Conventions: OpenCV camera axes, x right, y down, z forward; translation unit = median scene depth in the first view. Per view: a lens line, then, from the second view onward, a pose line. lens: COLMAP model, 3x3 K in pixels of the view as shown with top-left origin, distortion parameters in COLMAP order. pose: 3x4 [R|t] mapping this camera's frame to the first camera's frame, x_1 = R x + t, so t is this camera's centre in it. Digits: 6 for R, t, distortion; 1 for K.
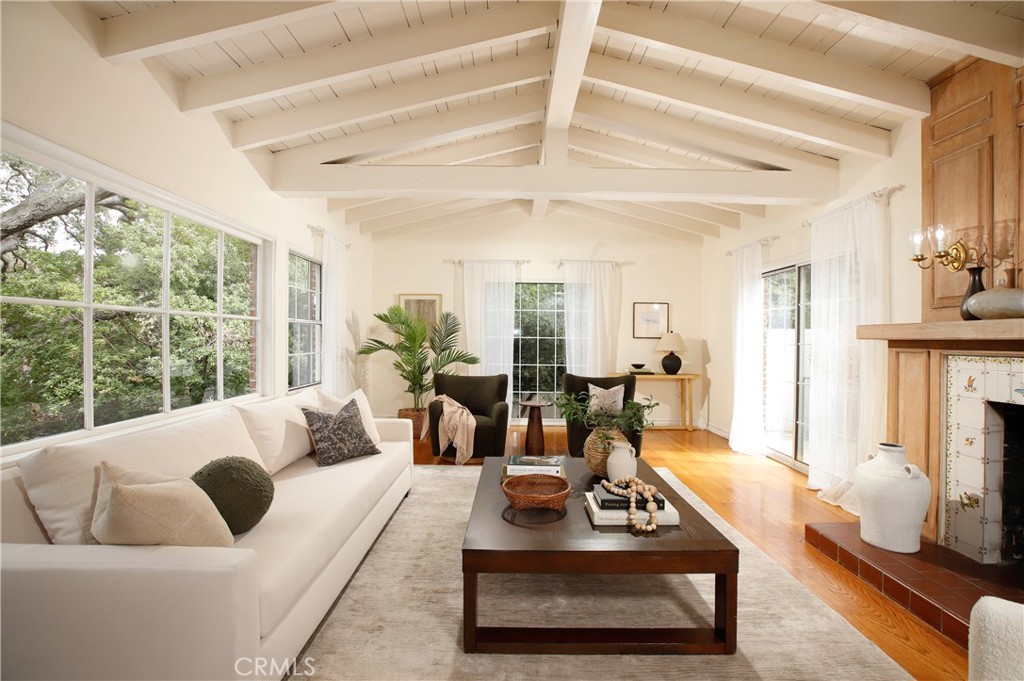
lens RADIAL K [[484.1, 0, 549.8], [0, 484.1, 339.0], [0, 0, 1]] dist [-0.049906, 0.025721]
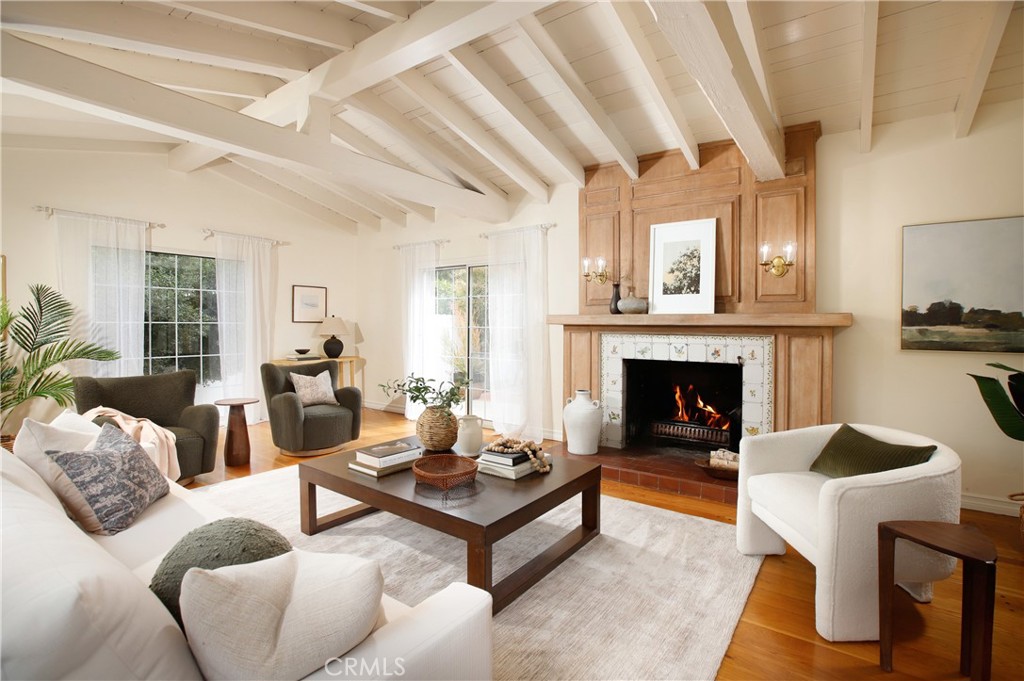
lens RADIAL K [[468.4, 0, 512.0], [0, 468.4, 340.5], [0, 0, 1]] dist [-0.060437, 0.022580]
pose [[0.590355, -0.034201, 0.806419, -0.576360], [-0.001508, 0.999053, 0.043476, -0.012140], [-0.807143, -0.026882, 0.589744, 0.212315]]
